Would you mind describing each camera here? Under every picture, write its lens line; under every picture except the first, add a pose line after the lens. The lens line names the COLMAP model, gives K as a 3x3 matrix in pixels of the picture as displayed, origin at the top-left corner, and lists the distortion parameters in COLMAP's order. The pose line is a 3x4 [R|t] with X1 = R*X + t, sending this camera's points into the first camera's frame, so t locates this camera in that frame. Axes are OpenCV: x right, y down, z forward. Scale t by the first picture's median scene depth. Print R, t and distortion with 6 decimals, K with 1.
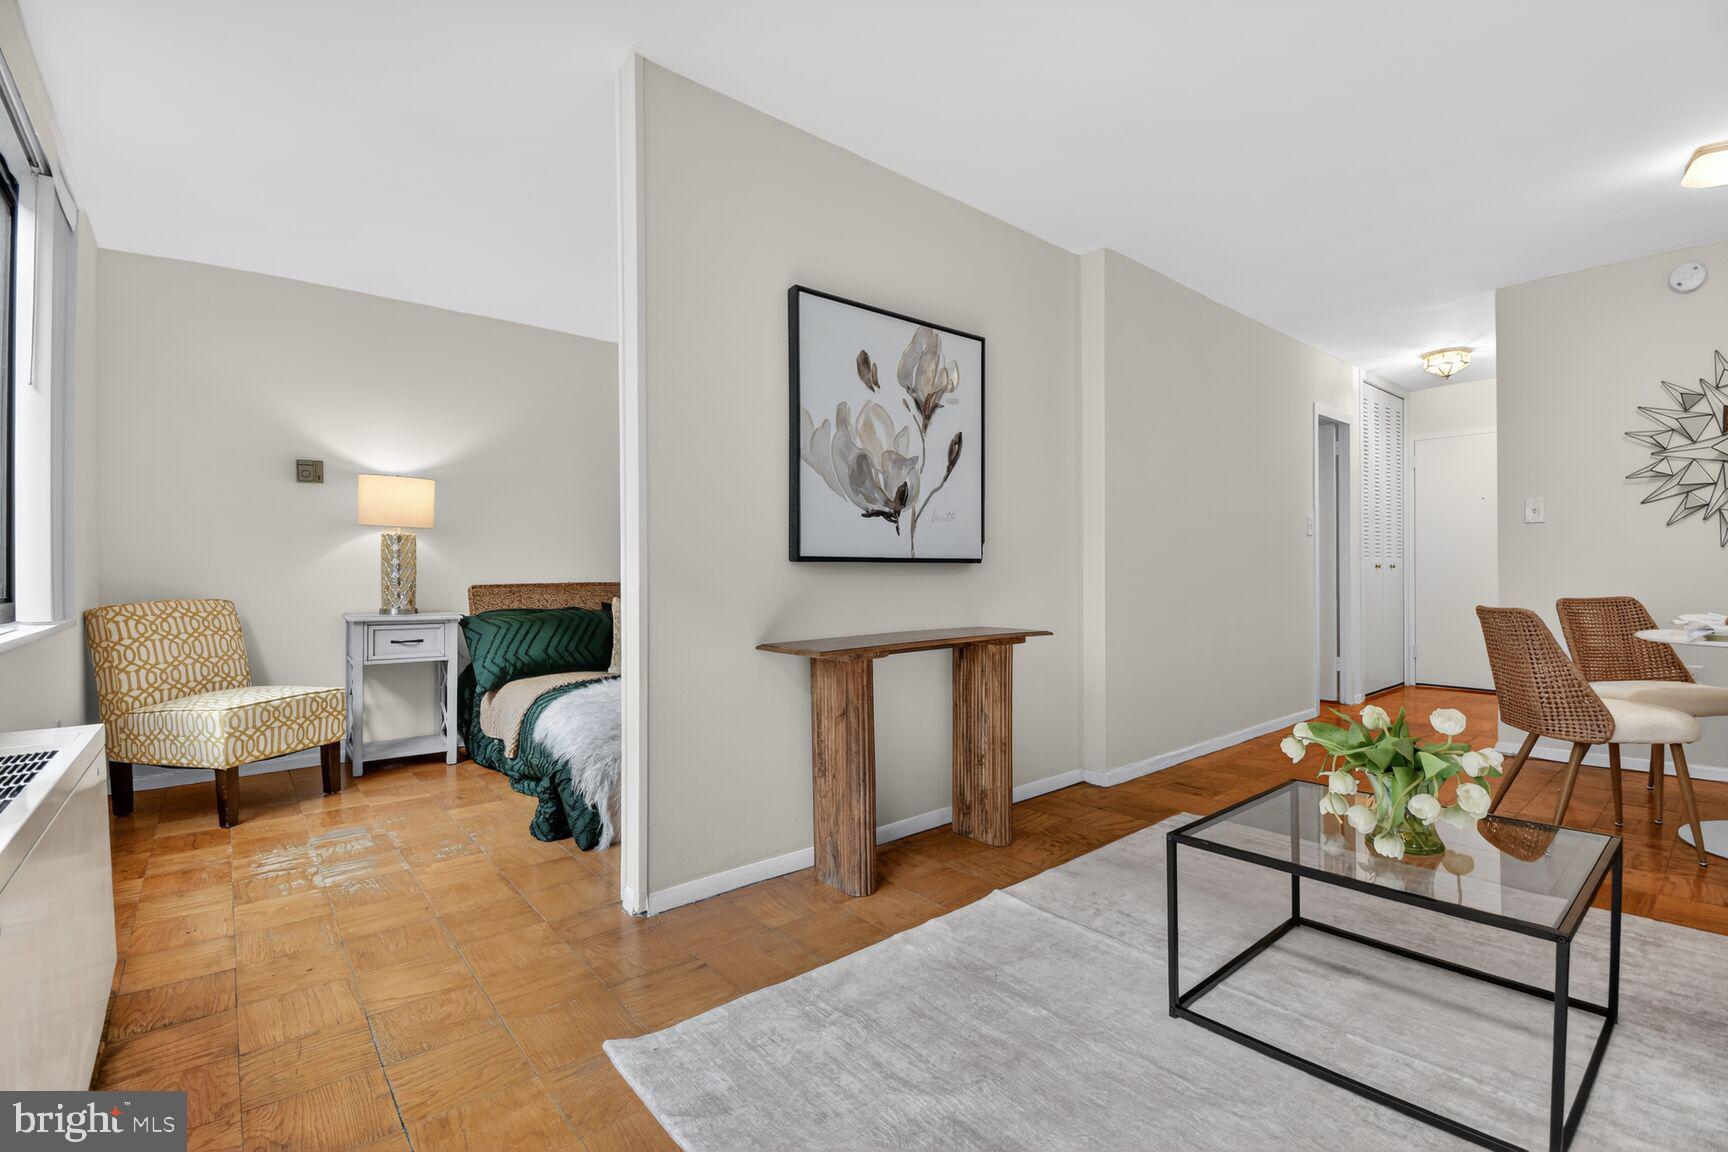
lens RADIAL K [[764.0, 0, 861.6], [0, 764.0, 571.2], [0, 0, 1]] dist [0.001363, -0.000201]
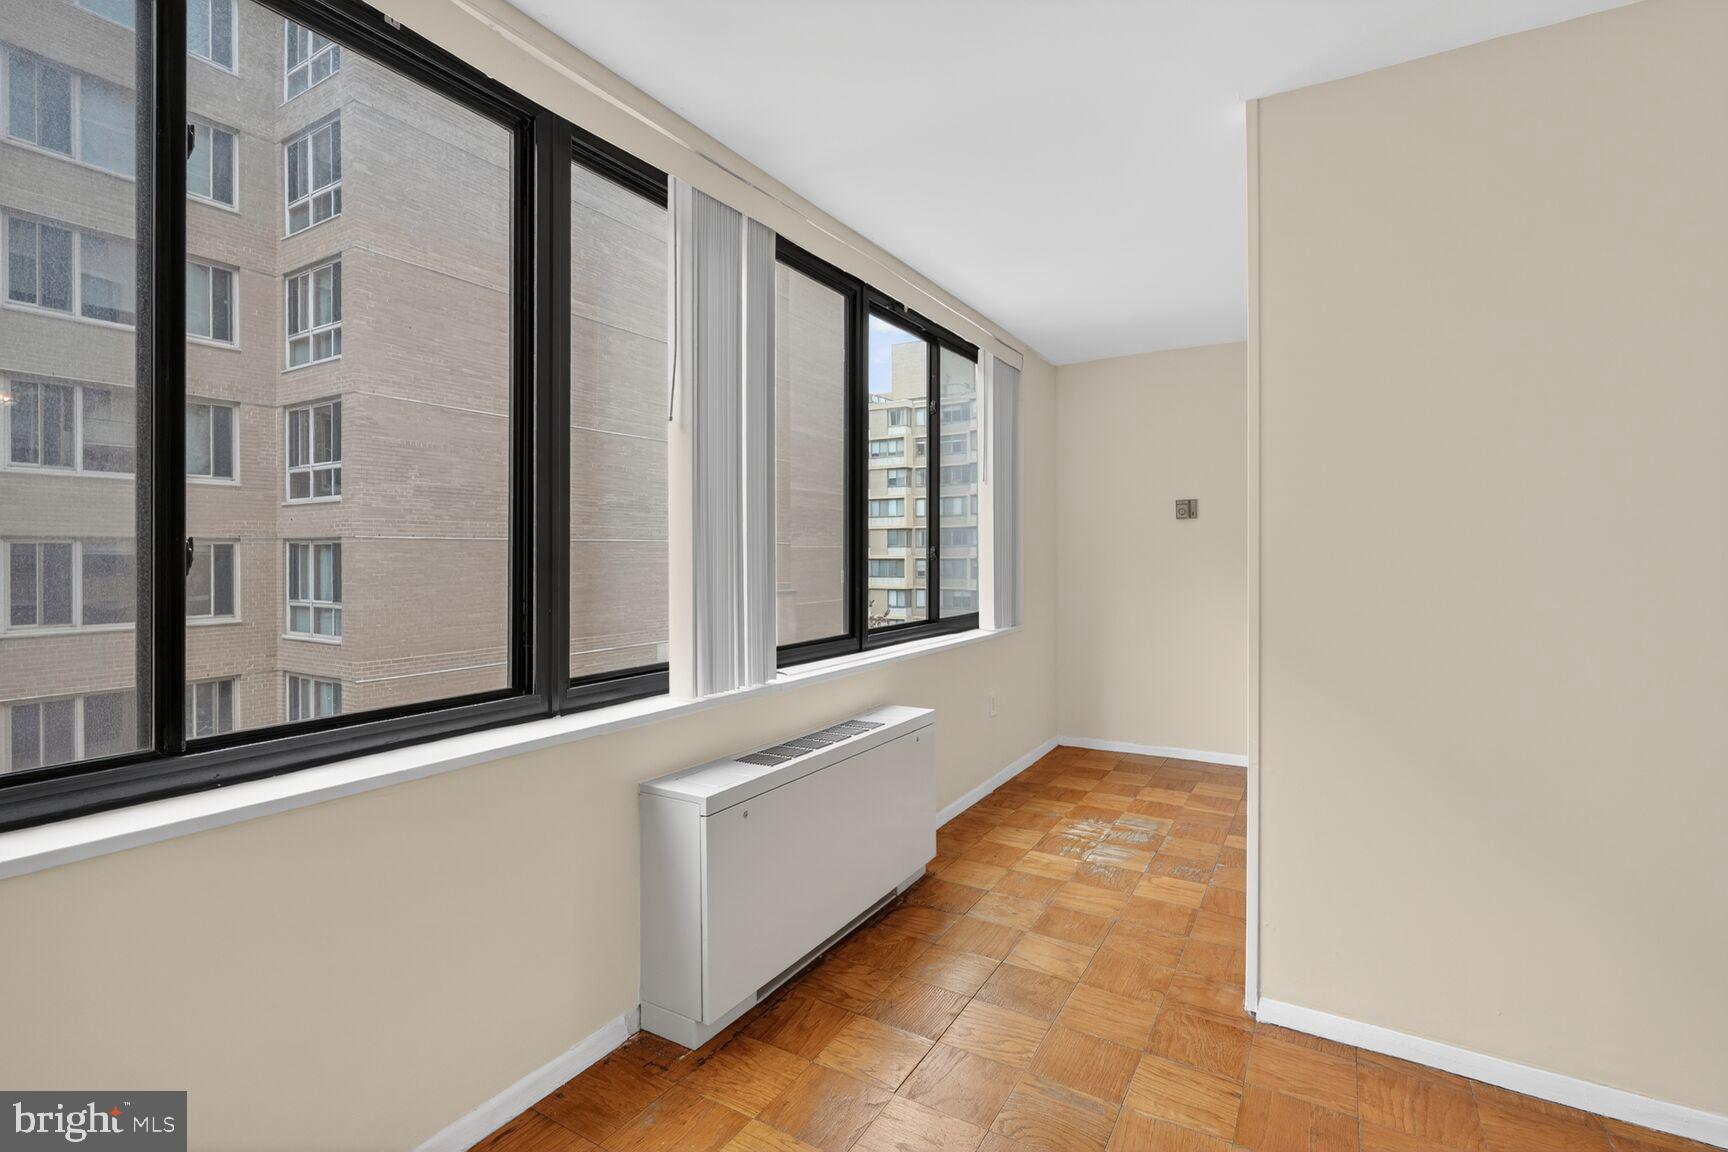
lens RADIAL K [[797.0, 0, 865.9], [0, 797.0, 554.5], [0, 0, 1]] dist [0.000212, 0.000183]
pose [[0.333131, 0.007518, -0.942851, 0.384722], [0.002872, 0.999955, 0.008988, -0.101947], [0.942876, -0.005702, 0.333094, 0.183510]]
